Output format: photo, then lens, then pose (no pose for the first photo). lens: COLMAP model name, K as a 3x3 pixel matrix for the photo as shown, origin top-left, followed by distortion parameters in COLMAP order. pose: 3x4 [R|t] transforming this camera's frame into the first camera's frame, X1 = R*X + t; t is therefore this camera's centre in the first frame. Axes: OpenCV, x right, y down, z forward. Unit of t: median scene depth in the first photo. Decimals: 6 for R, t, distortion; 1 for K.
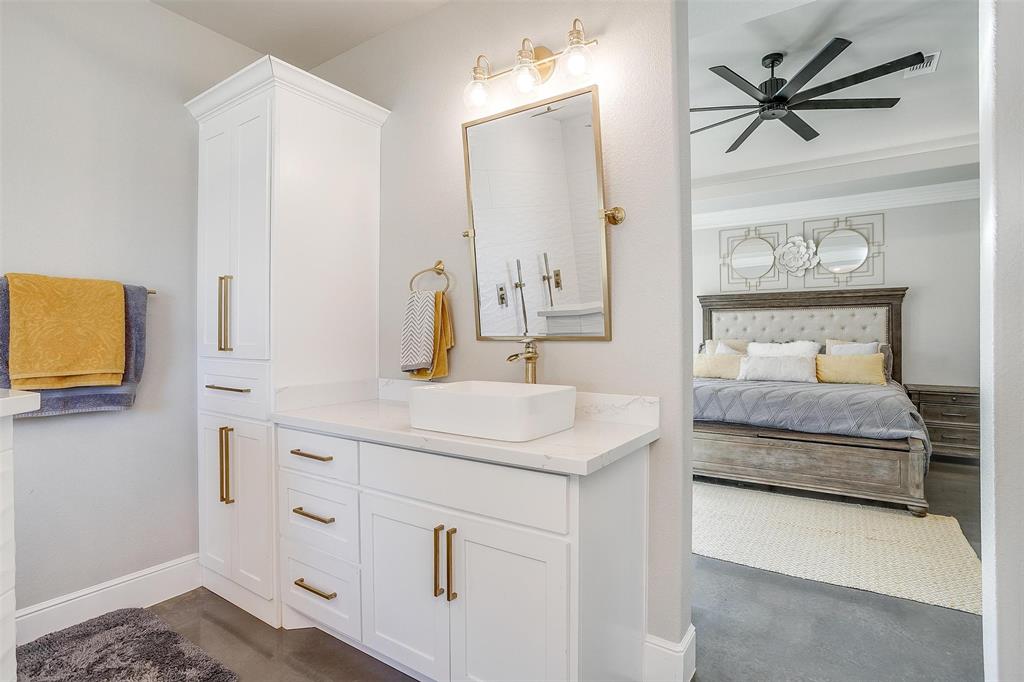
lens RADIAL K [[523.2, 0, 513.9], [0, 523.2, 333.9], [0, 0, 1]] dist [-0.050188, 0.023292]
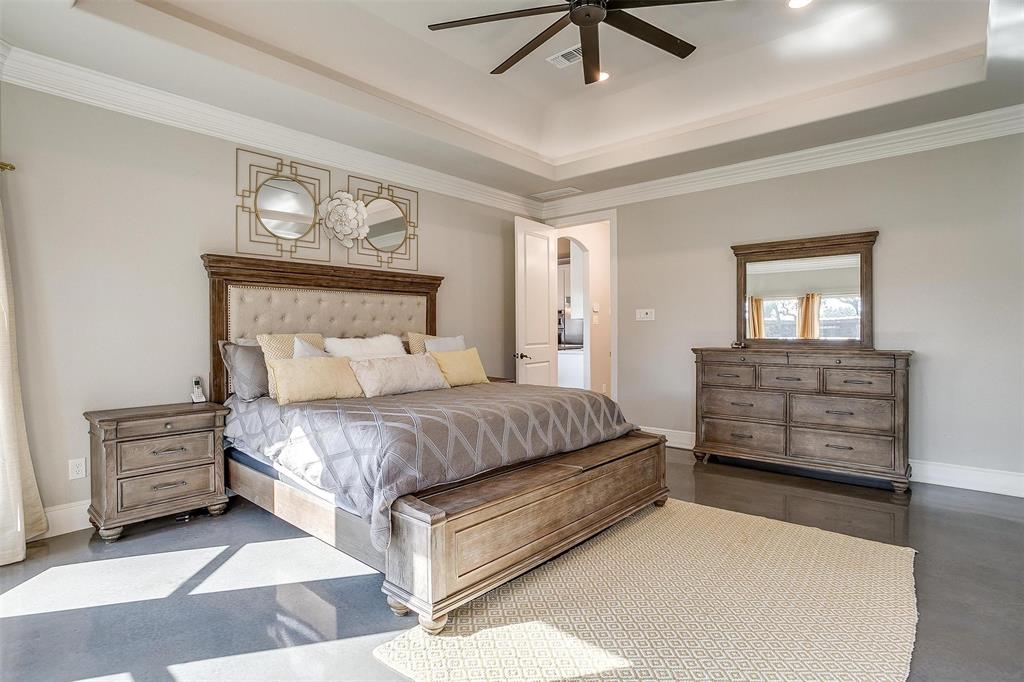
lens RADIAL K [[523.2, 0, 514.1], [0, 523.2, 333.2], [0, 0, 1]] dist [-0.050188, 0.023292]
pose [[0.118189, -0.011550, 0.992924, -0.144962], [-0.009318, 0.999875, 0.012740, -0.000191], [-0.992947, -0.010758, 0.118066, 0.612367]]
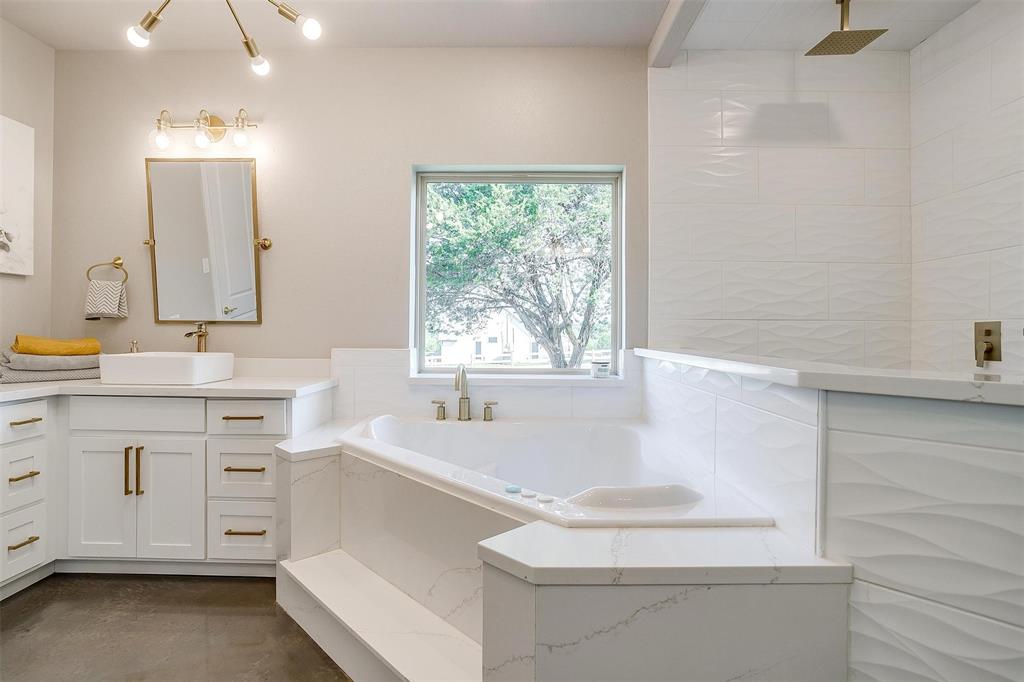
lens RADIAL K [[523.2, 0, 516.3], [0, 523.2, 332.0], [0, 0, 1]] dist [-0.050188, 0.023292]
pose [[0.839392, 0.009897, 0.543437, -0.014781], [-0.016046, 0.999850, 0.006576, 0.017548], [-0.543290, -0.014239, 0.839424, -0.815105]]
